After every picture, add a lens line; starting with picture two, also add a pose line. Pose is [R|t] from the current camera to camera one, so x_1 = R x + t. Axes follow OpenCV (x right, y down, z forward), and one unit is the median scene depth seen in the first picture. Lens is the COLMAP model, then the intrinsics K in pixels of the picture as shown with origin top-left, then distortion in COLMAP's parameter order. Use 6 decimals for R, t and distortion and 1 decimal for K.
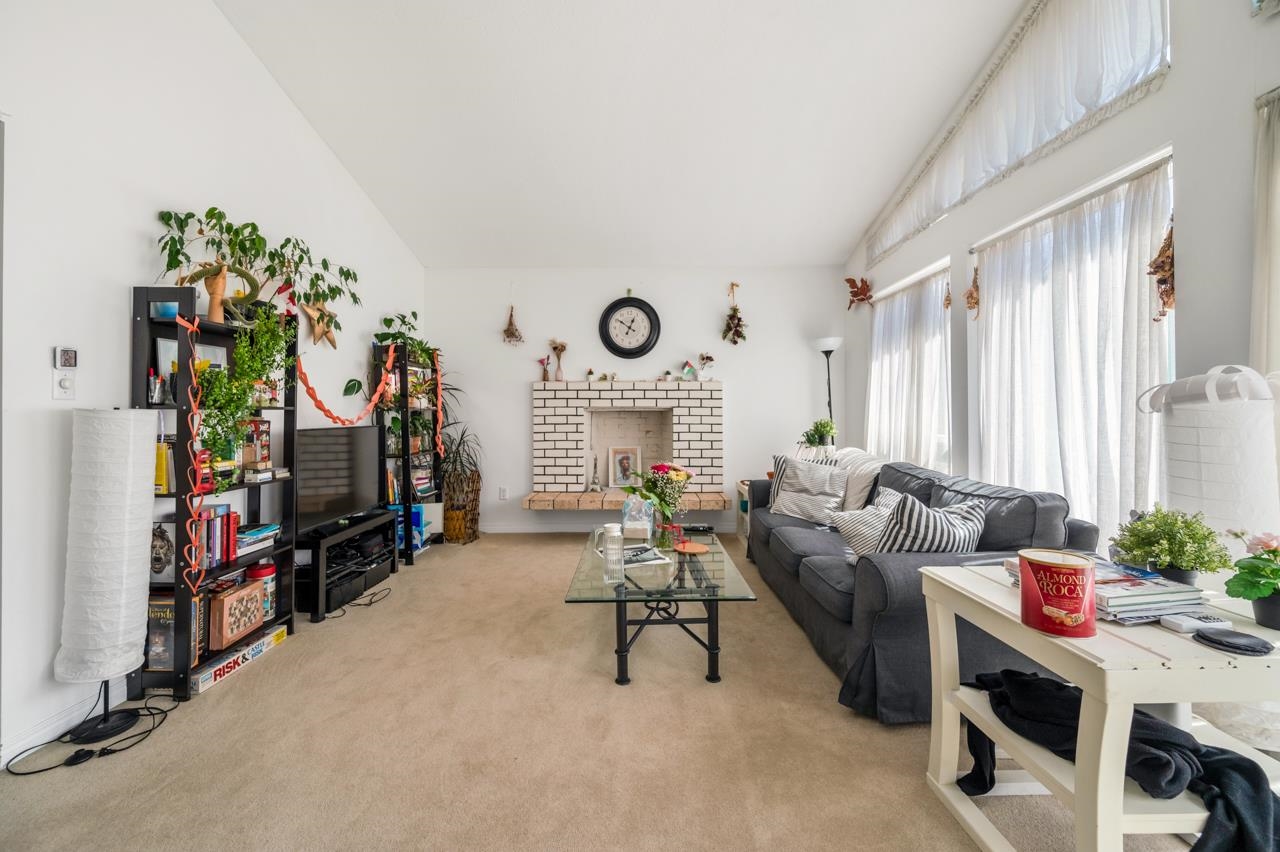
lens RADIAL K [[519.6, 0, 642.1], [0, 519.6, 408.8], [0, 0, 1]] dist [0.000171, -0.000066]
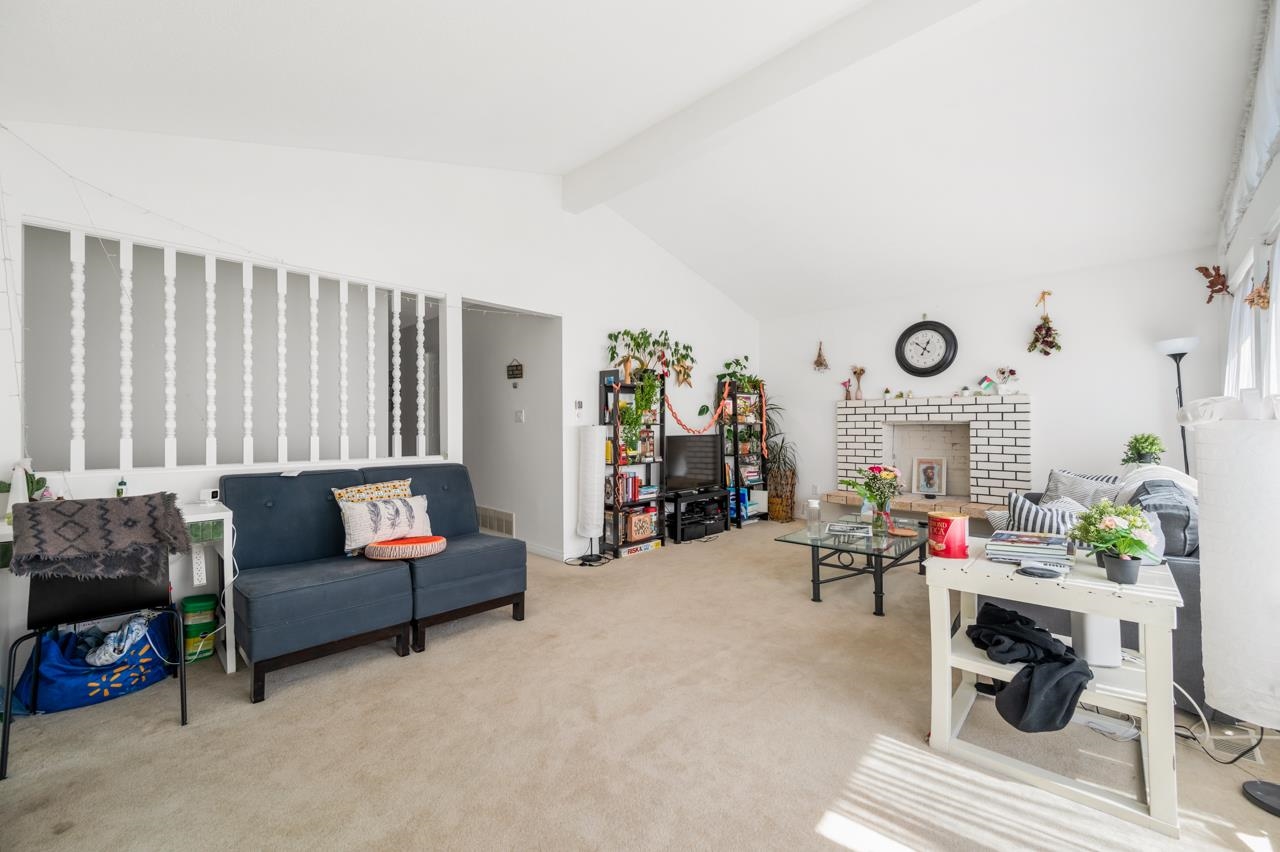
lens RADIAL K [[526.4, 0, 640.0], [0, 526.4, 426.0], [0, 0, 1]] dist [0.000227, 0.000015]
pose [[0.728332, 0.001381, -0.685224, 0.511484], [0.006661, 0.999936, 0.009096, -0.011544], [0.685193, -0.011189, 0.728276, -0.390419]]
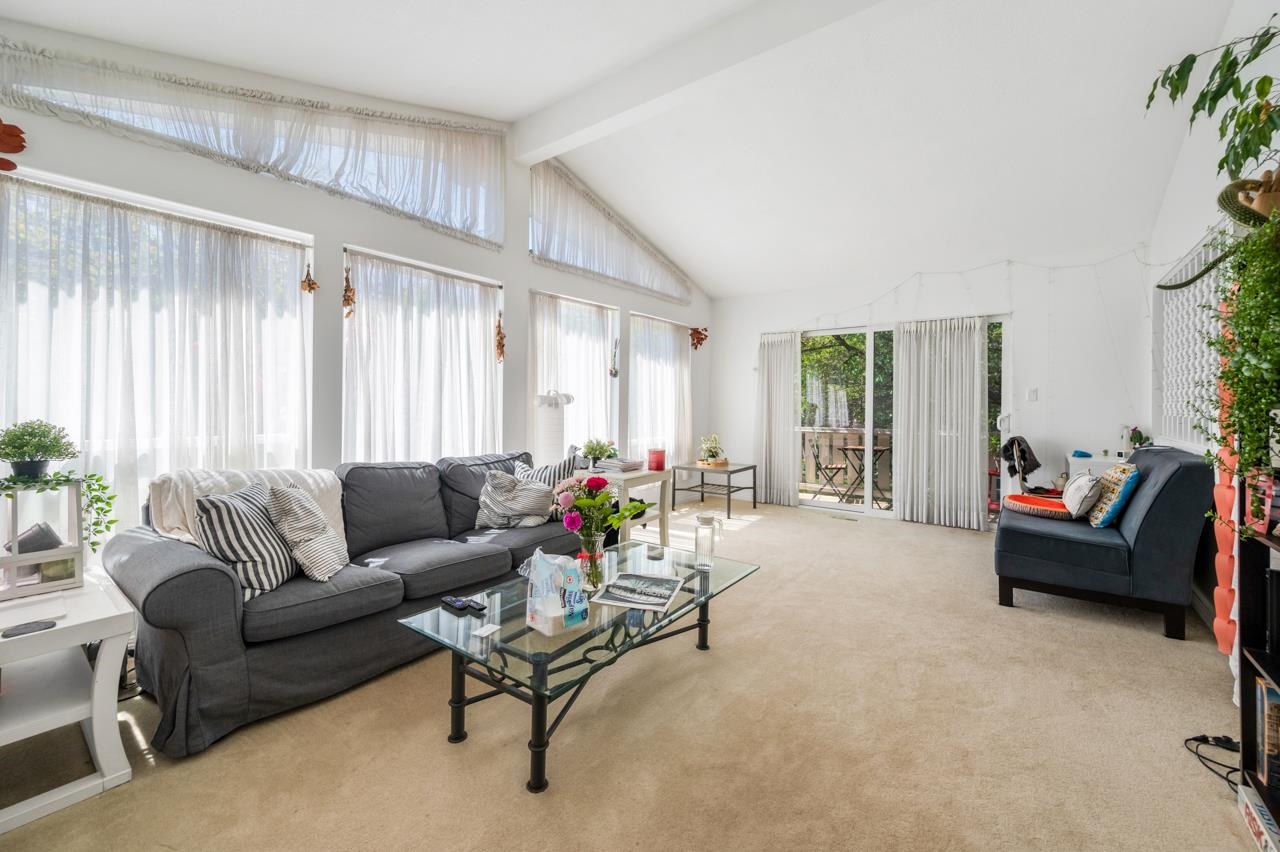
lens RADIAL K [[526.4, 0, 640.0], [0, 526.4, 426.0], [0, 0, 1]] dist [0.000227, 0.000015]
pose [[-0.794155, -0.013135, 0.607574, -0.515546], [-0.001943, 0.999816, 0.019076, 0.028403], [-0.607713, 0.013969, -0.794034, 1.616562]]
